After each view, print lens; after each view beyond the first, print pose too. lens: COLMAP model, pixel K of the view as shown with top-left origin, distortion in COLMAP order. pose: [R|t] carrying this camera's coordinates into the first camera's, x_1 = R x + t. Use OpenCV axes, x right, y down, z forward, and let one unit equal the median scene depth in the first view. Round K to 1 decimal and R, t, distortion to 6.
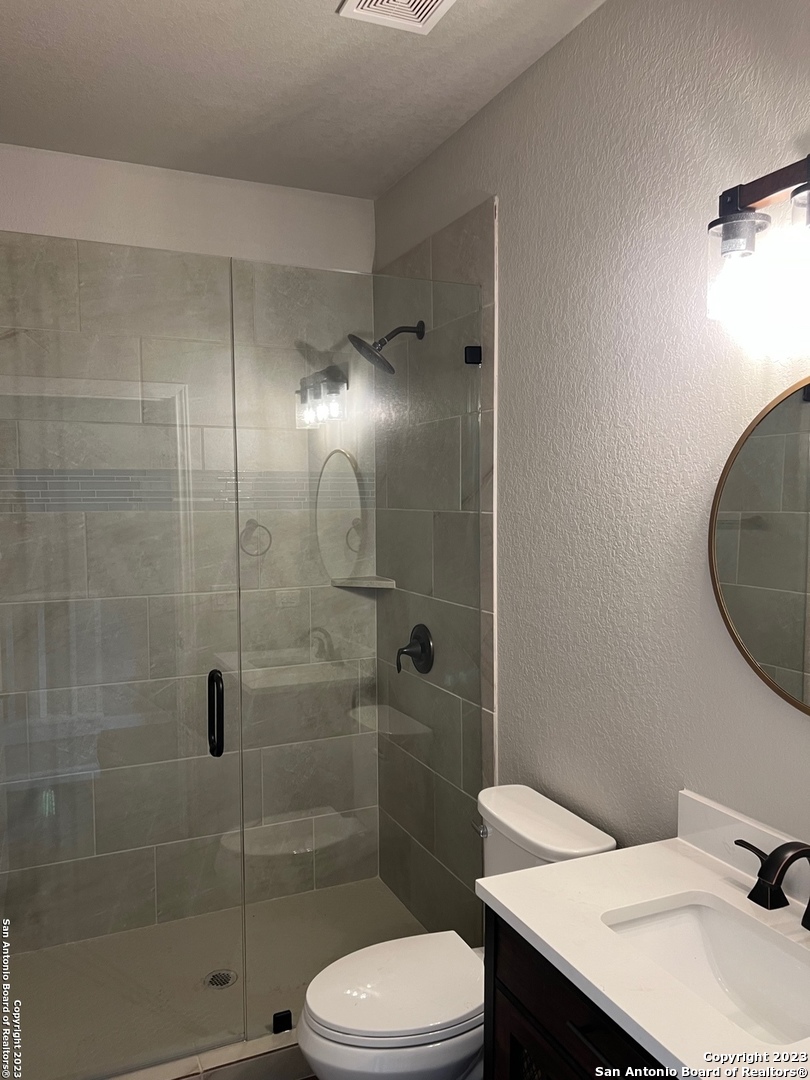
lens RADIAL K [[793.7, 0, 398.0], [0, 793.7, 539.3], [0, 0, 1]] dist [0.006429, -0.007869]
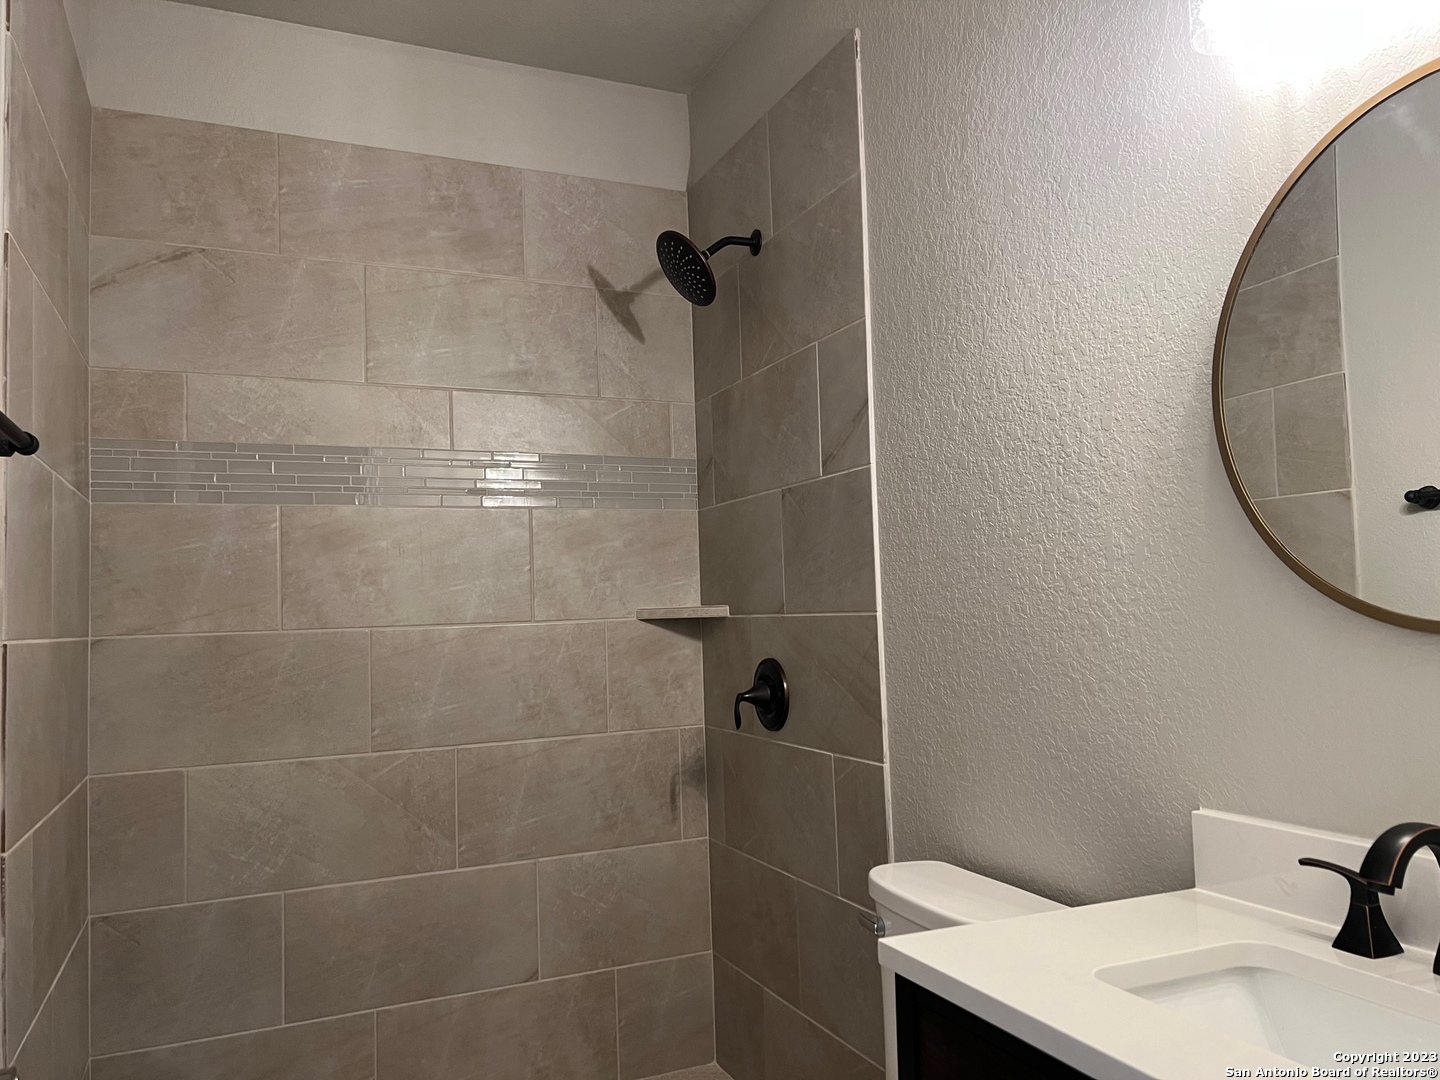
lens RADIAL K [[1058.3, 0, 723.4], [0, 1058.3, 549.5], [0, 0, 1]] dist [0.006429, -0.007869]
pose [[0.999677, -0.025394, -0.000359, -0.008858], [0.025174, 0.992674, -0.118169, 0.146612], [0.003357, 0.118122, 0.992993, 0.102937]]
